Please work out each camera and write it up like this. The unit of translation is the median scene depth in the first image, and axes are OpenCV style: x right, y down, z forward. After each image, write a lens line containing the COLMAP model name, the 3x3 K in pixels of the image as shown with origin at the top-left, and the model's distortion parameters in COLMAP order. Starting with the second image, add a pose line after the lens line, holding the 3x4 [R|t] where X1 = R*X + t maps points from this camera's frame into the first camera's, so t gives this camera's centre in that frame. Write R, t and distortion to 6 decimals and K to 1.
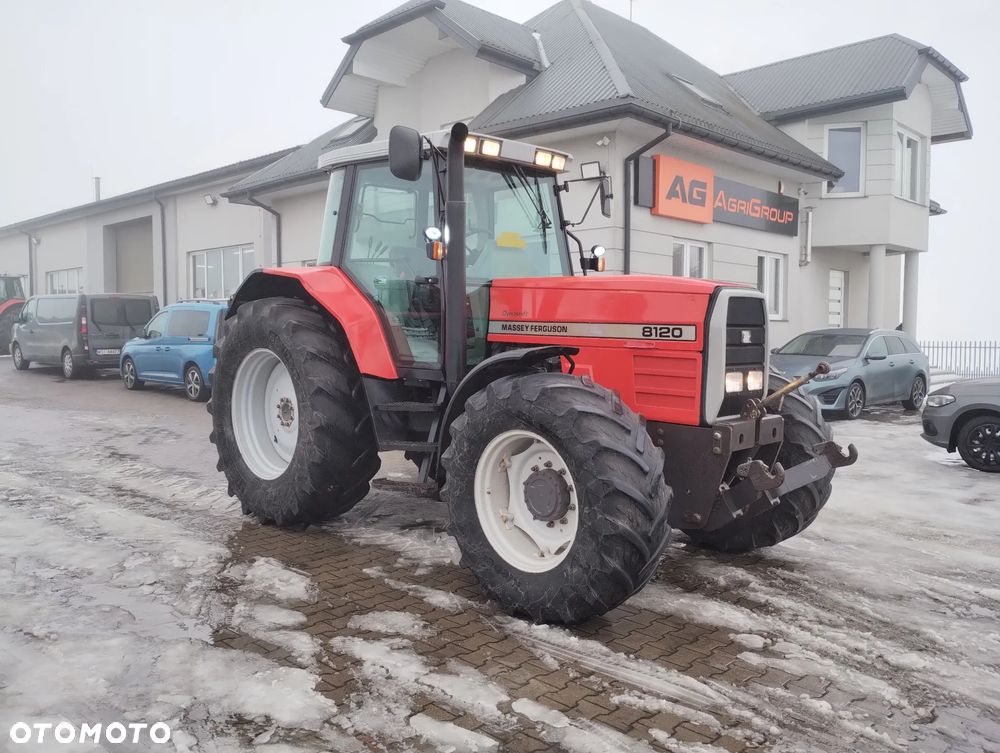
lens RADIAL K [[849.2, 0, 465.1], [0, 849.2, 365.3], [0, 0, 1]] dist [-0.020828, -0.000204]
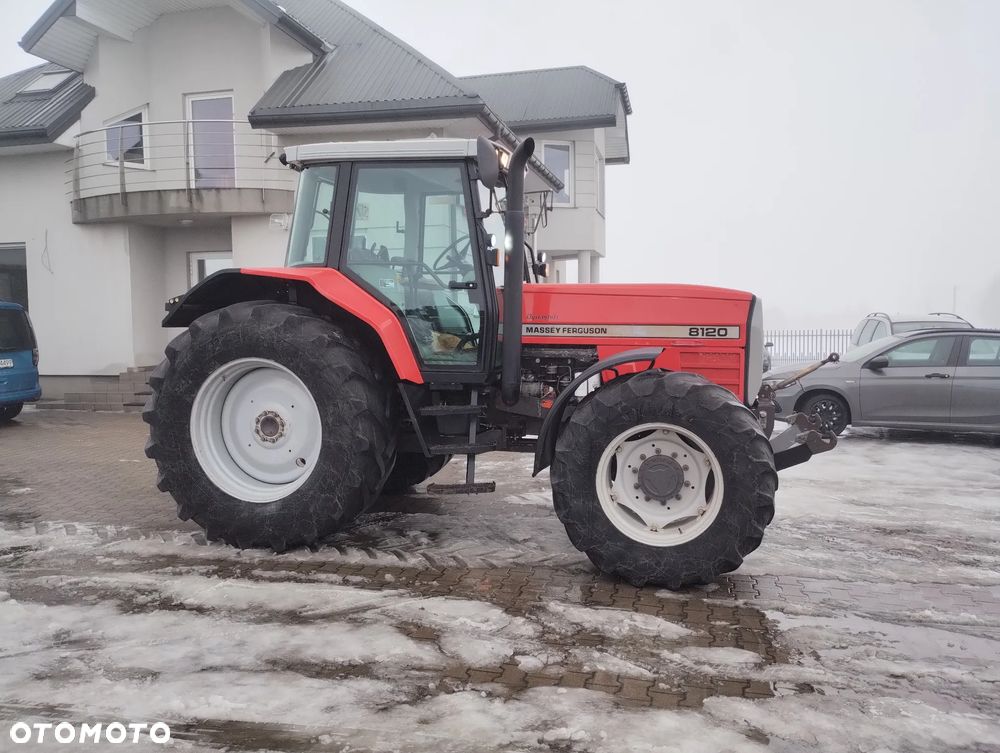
lens RADIAL K [[819.7, 0, 500.0], [0, 819.7, 376.5], [0, 0, 1]] dist [0.073559, -0.091440]
pose [[0.844576, -0.048479, 0.533236, -0.572965], [0.036945, 0.998796, 0.032290, -0.022244], [-0.534159, -0.007571, 0.845350, 0.155956]]
